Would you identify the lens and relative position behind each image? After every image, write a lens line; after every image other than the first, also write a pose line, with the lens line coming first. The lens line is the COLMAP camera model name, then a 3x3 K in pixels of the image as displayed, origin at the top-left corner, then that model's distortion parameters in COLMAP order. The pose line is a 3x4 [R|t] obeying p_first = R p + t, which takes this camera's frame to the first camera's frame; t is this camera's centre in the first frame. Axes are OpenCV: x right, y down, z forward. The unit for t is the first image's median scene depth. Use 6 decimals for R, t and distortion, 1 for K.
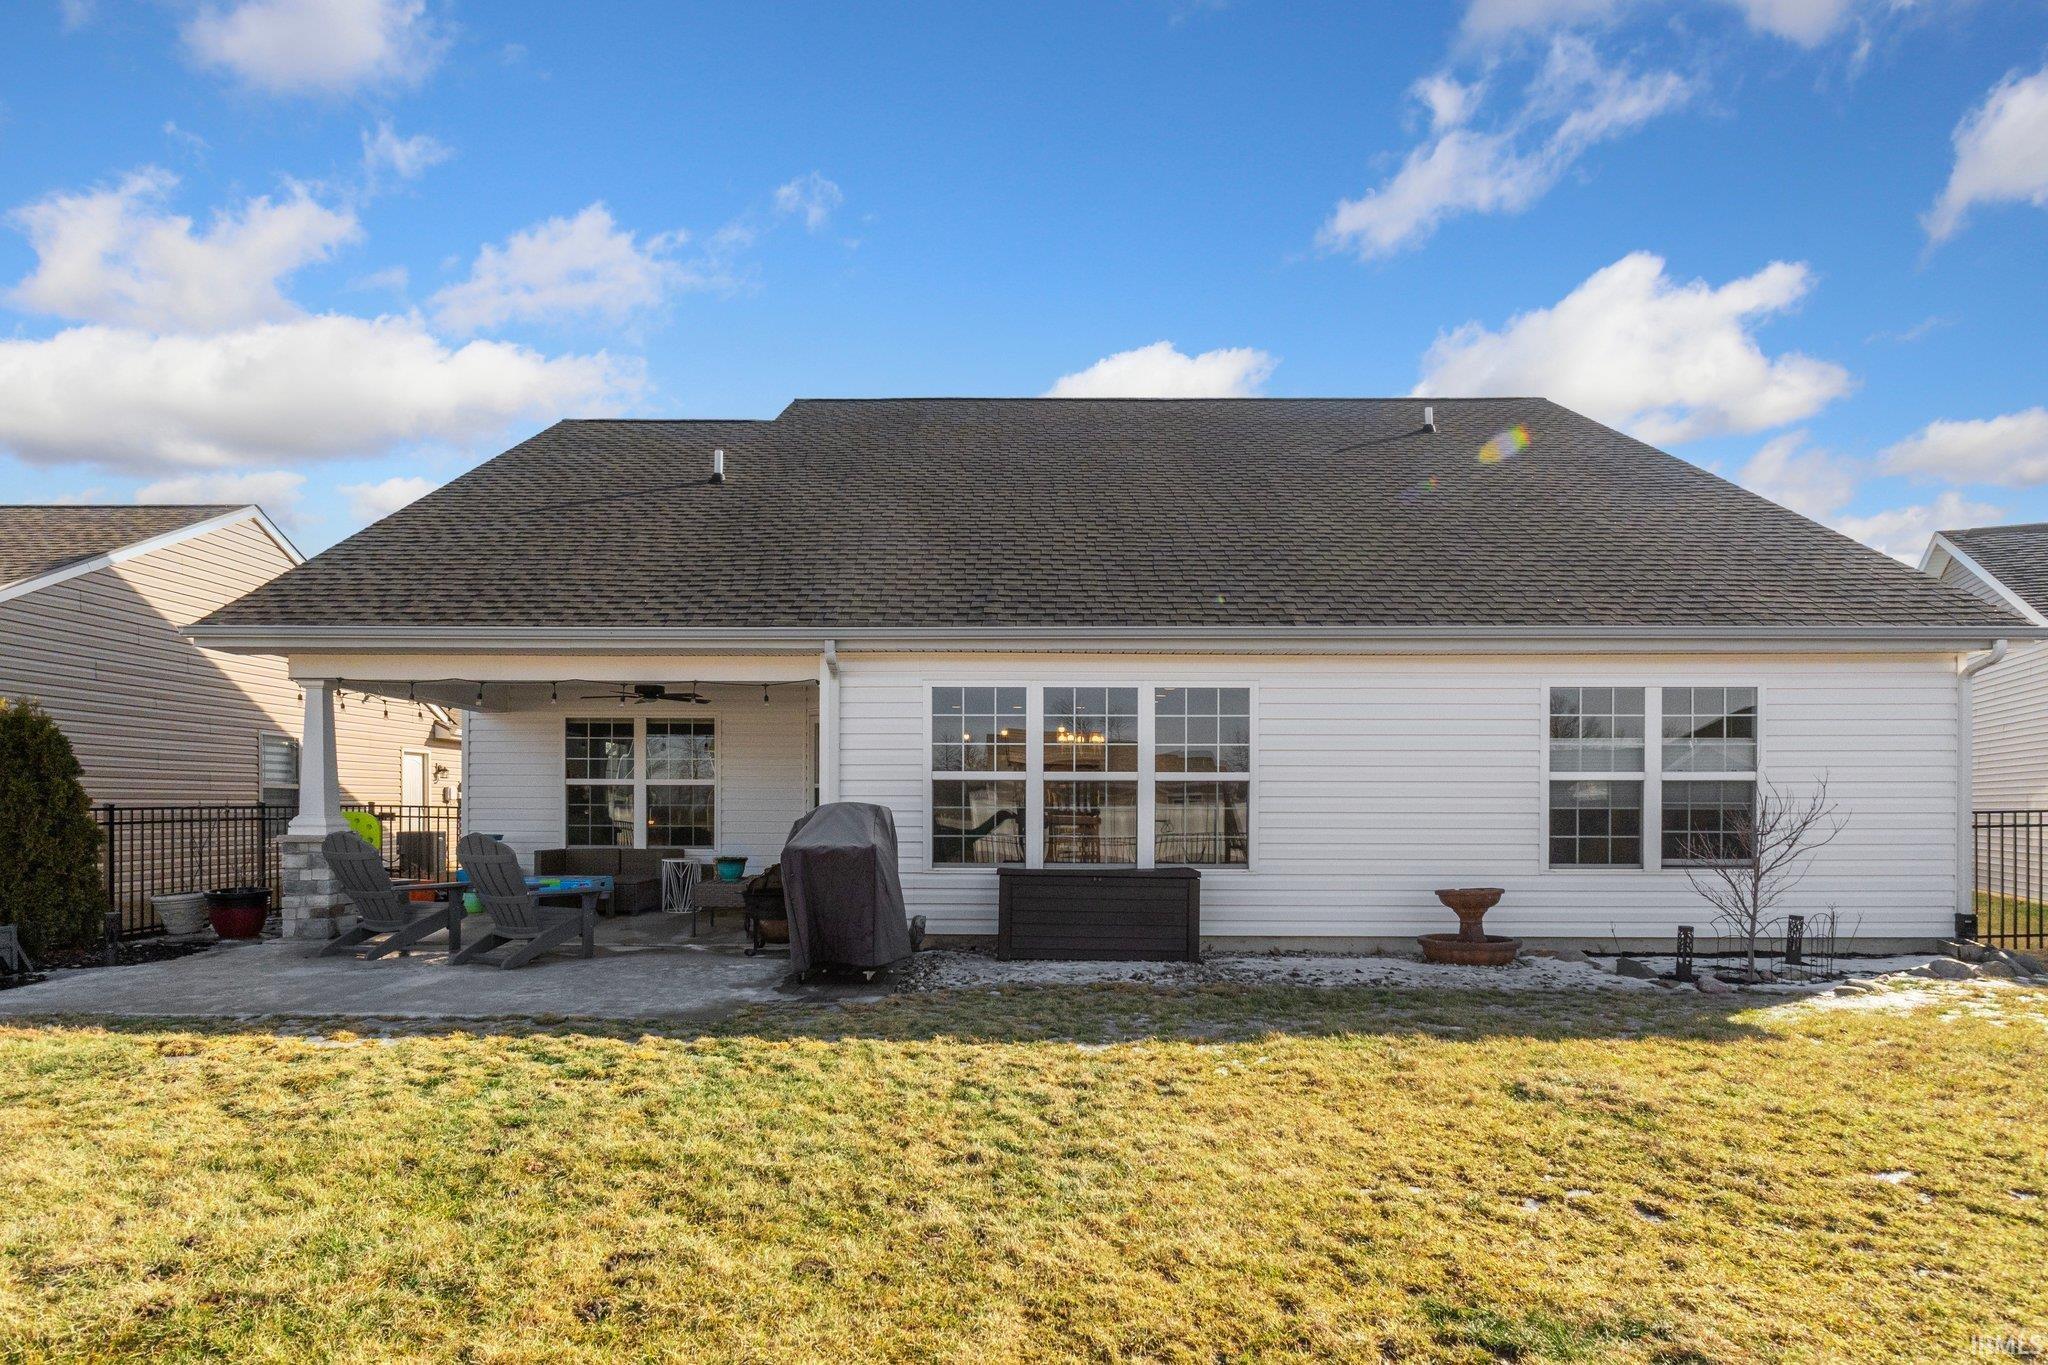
lens RADIAL K [[1093.4, 0, 1023.9], [0, 1093.4, 810.5], [0, 0, 1]] dist [-0.000140, -0.000495]
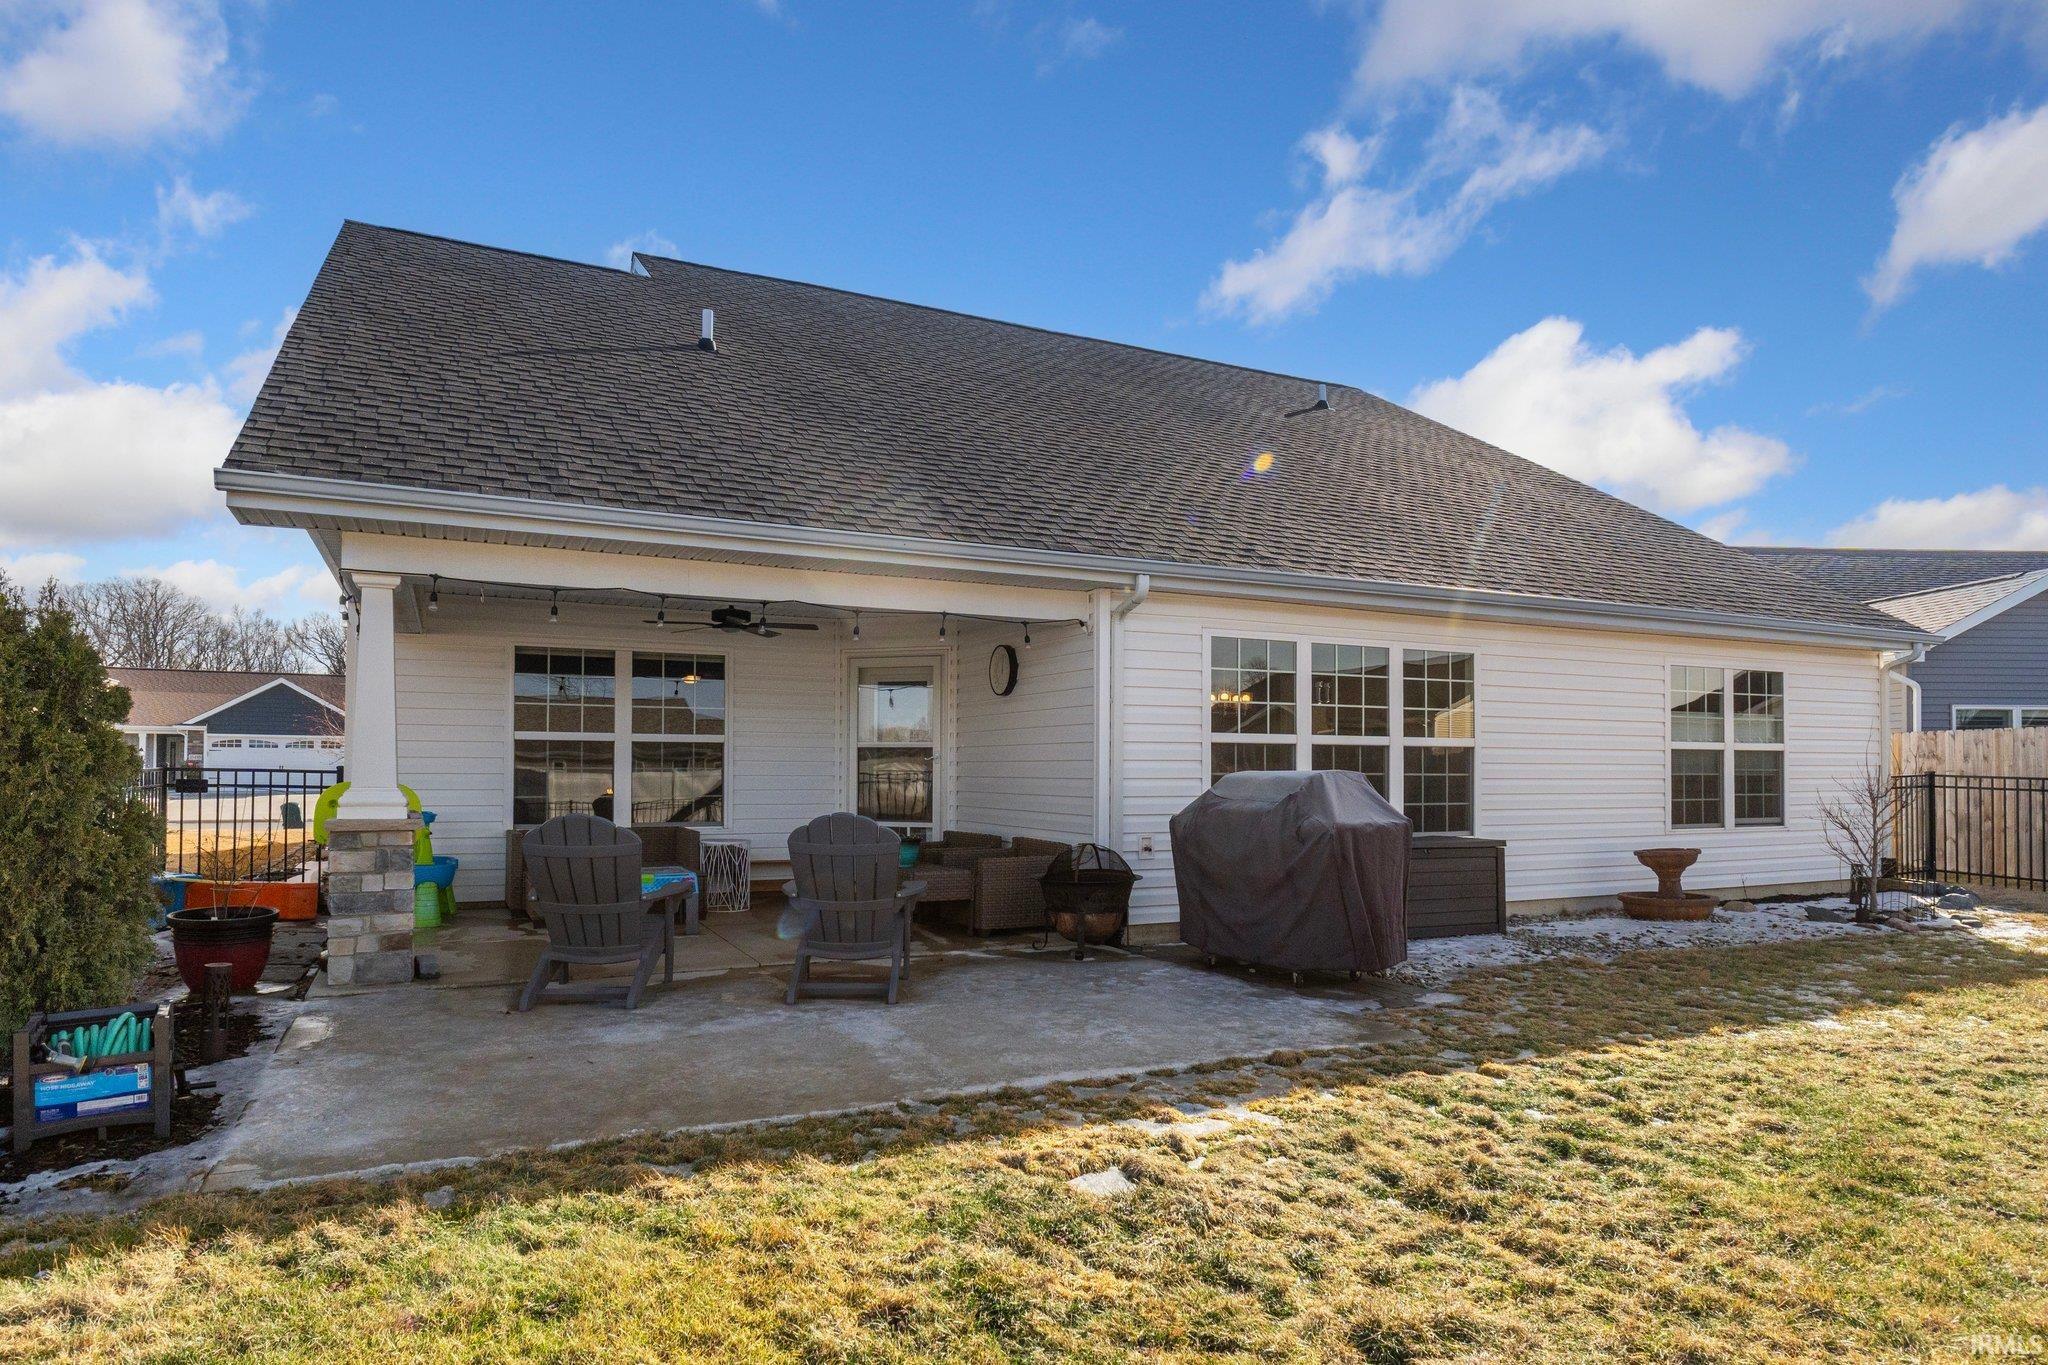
lens RADIAL K [[1176.8, 0, 1025.9], [0, 1176.8, 743.5], [0, 0, 1]] dist [-0.003230, -0.000189]
pose [[0.891278, 0.010540, 0.453336, -0.636091], [-0.001180, 0.999780, -0.020925, -0.007346], [-0.453457, 0.018115, 0.891094, 0.227737]]
